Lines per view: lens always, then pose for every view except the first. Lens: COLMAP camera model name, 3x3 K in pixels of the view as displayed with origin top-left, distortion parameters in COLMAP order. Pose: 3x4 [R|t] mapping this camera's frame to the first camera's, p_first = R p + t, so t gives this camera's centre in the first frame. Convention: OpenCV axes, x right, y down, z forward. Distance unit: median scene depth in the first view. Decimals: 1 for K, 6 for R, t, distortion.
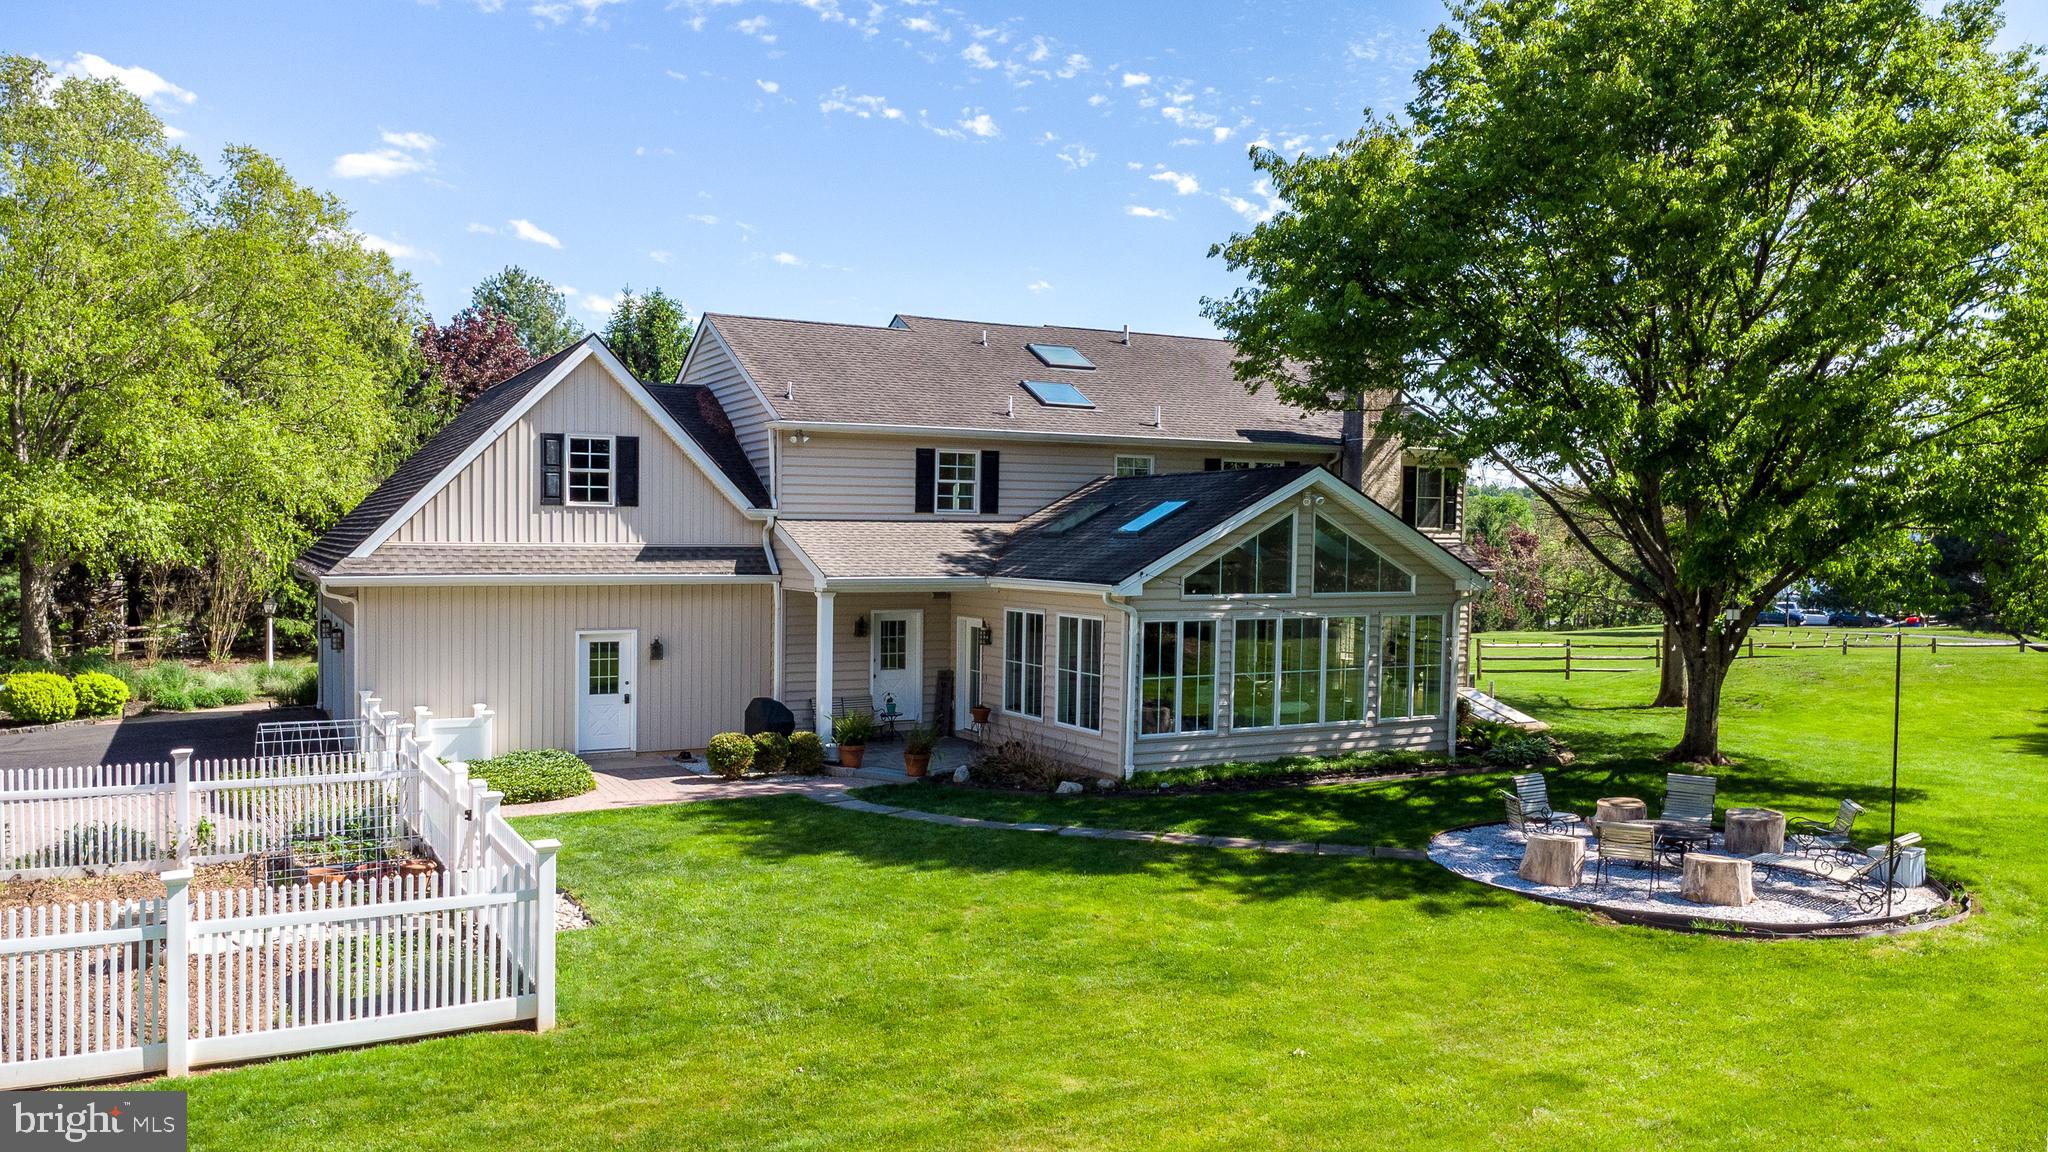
lens RADIAL K [[1488.6, 0, 1024.0], [0, 1488.6, 576.0], [0, 0, 1]] dist [0.031812, -0.041188]
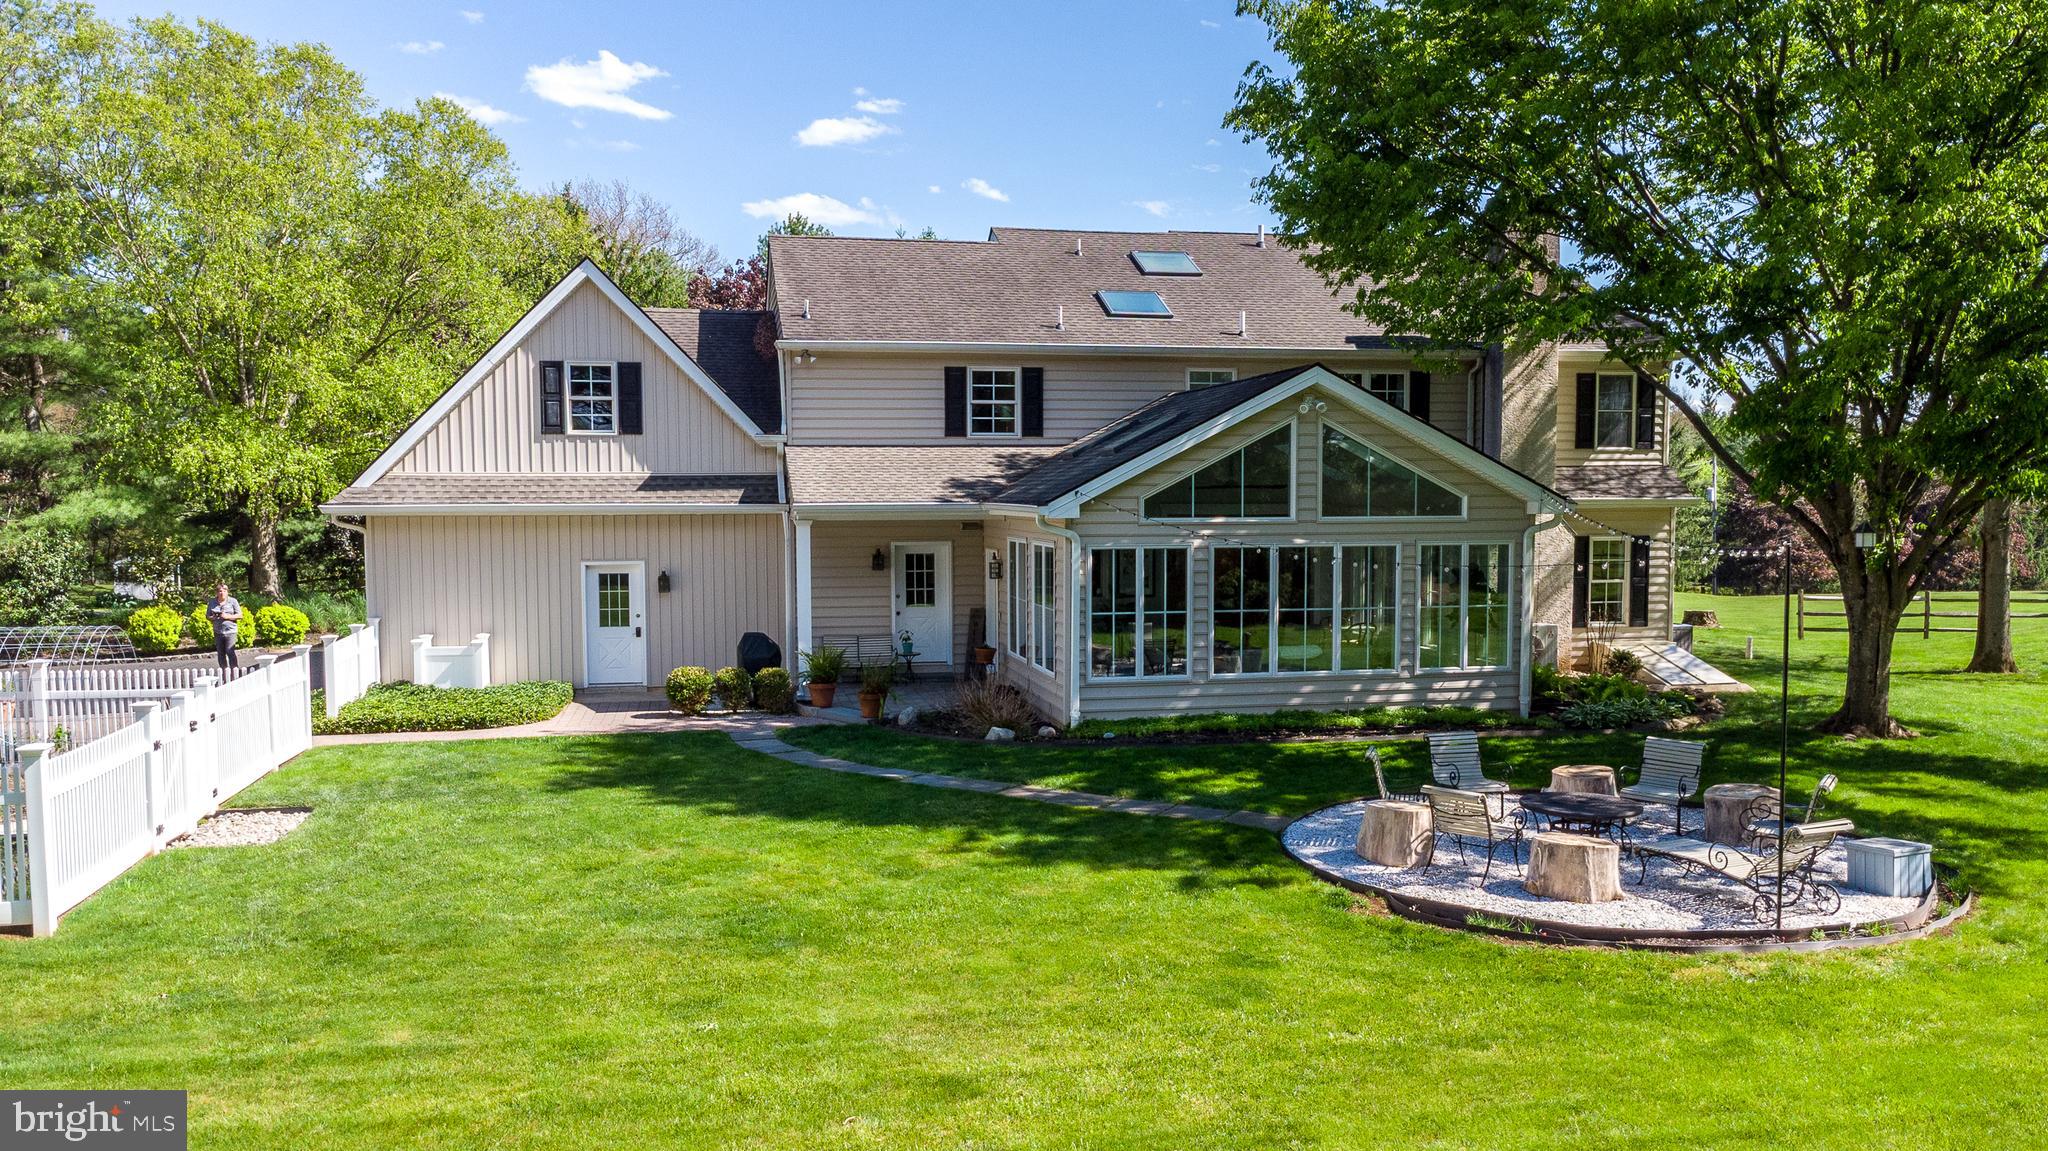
lens RADIAL K [[1549.8, 0, 1028.7], [0, 1549.8, 582.7], [0, 0, 1]] dist [0.036939, -0.050212]
pose [[0.957031, 0.005344, -0.289936, 0.284087], [0.003583, 0.999536, 0.030250, 0.020957], [0.289964, -0.029989, 0.956568, 0.105755]]
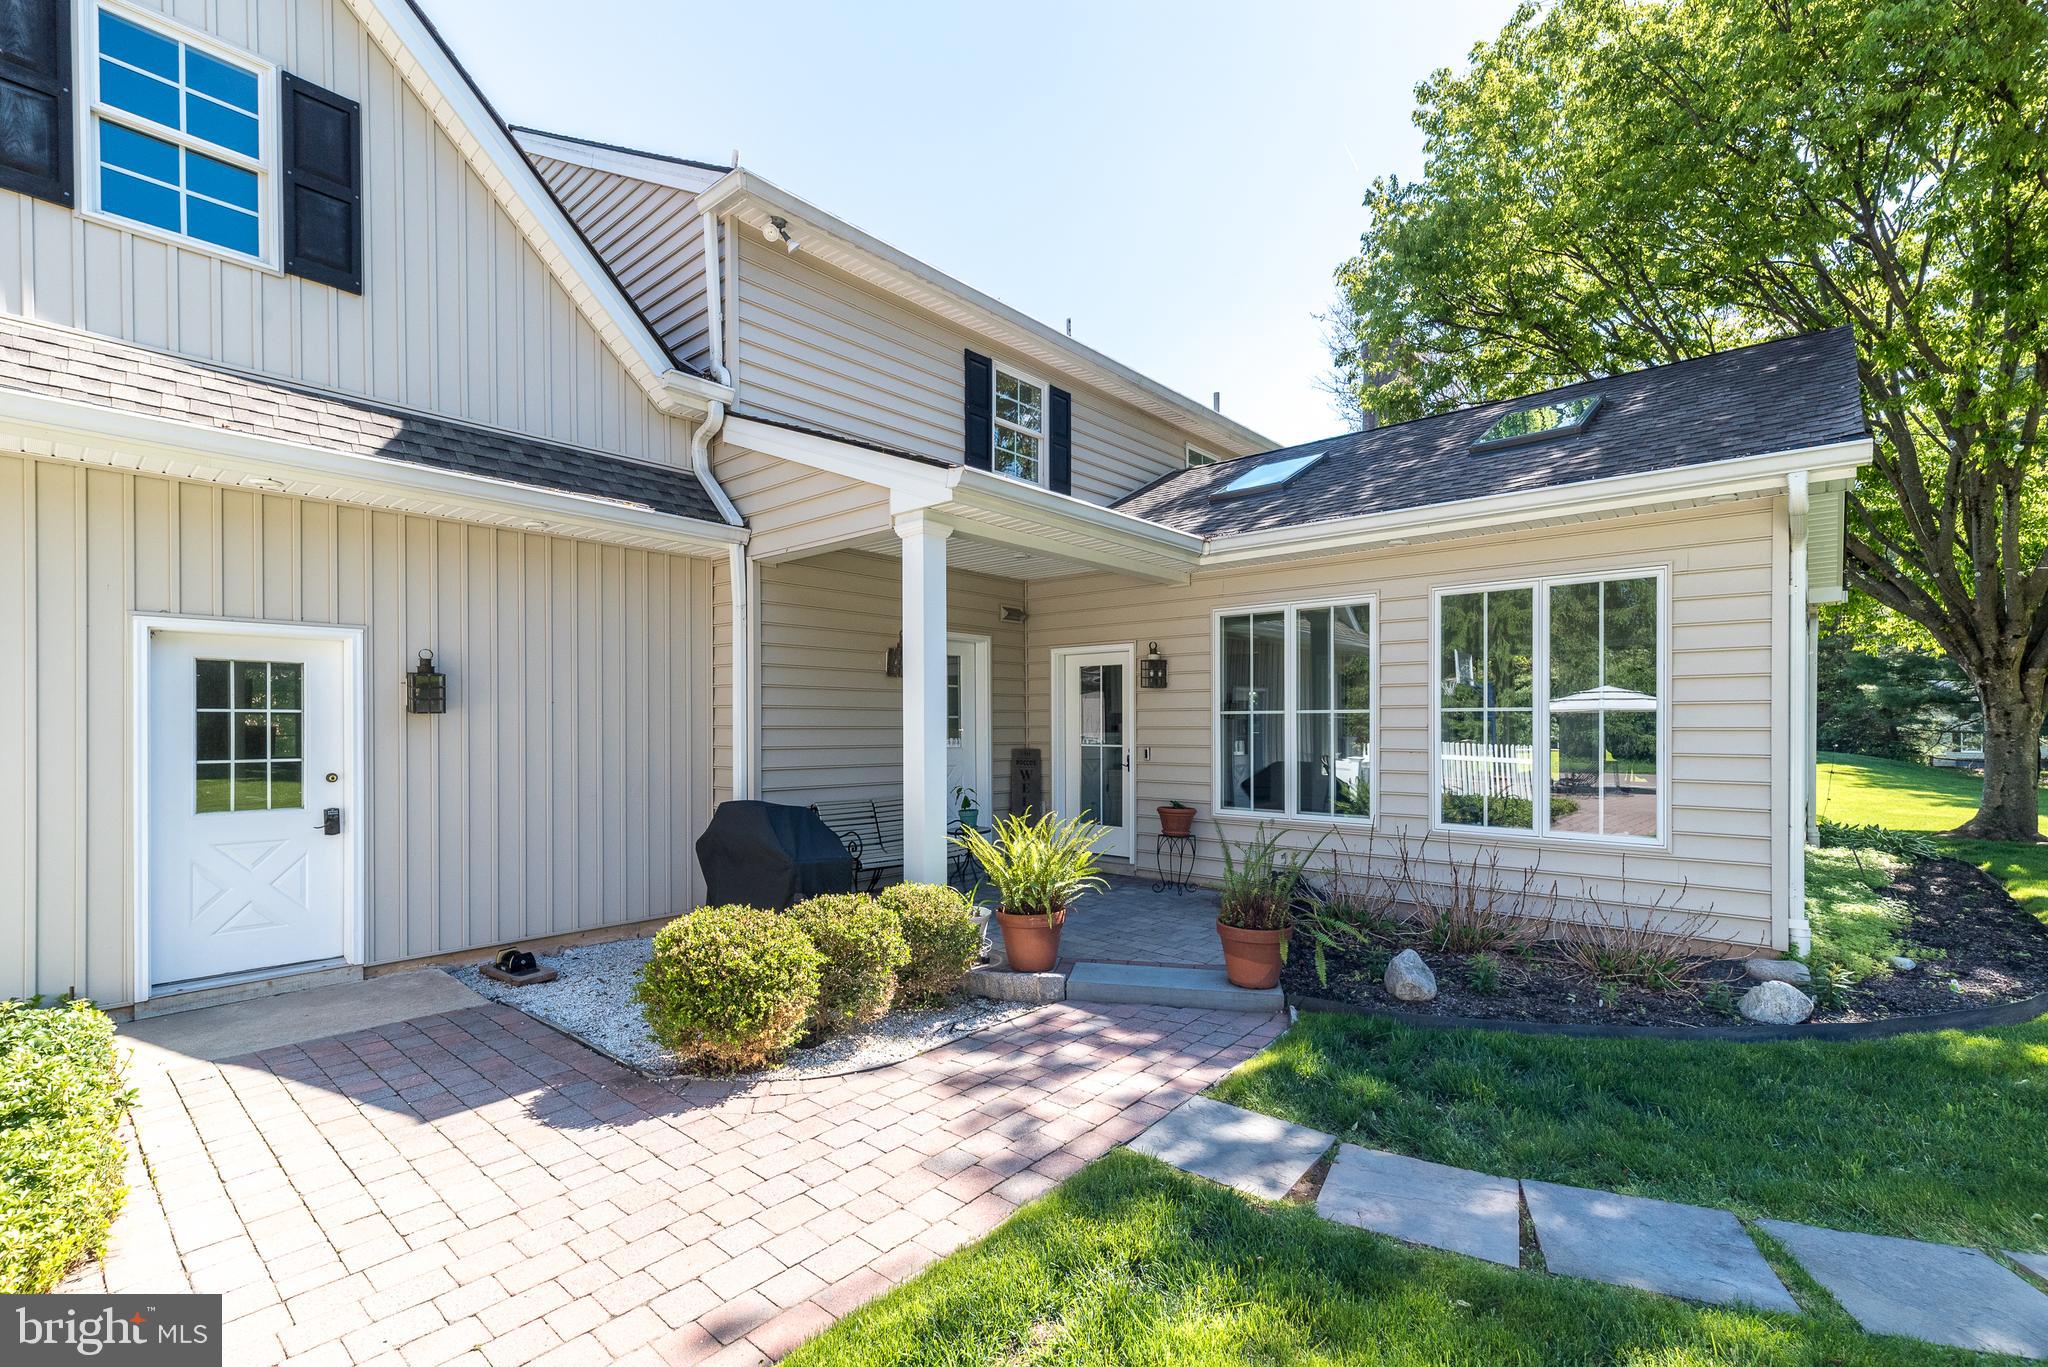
lens RADIAL K [[891.1, 0, 1031.5], [0, 891.1, 734.9], [0, 0, 1]] dist [0.001271, 0.000185]
pose [[0.931907, -0.017842, 0.362258, -0.192147], [0.025940, 0.999510, -0.017504, 0.071698], [-0.361768, 0.025709, 0.931914, 0.761381]]
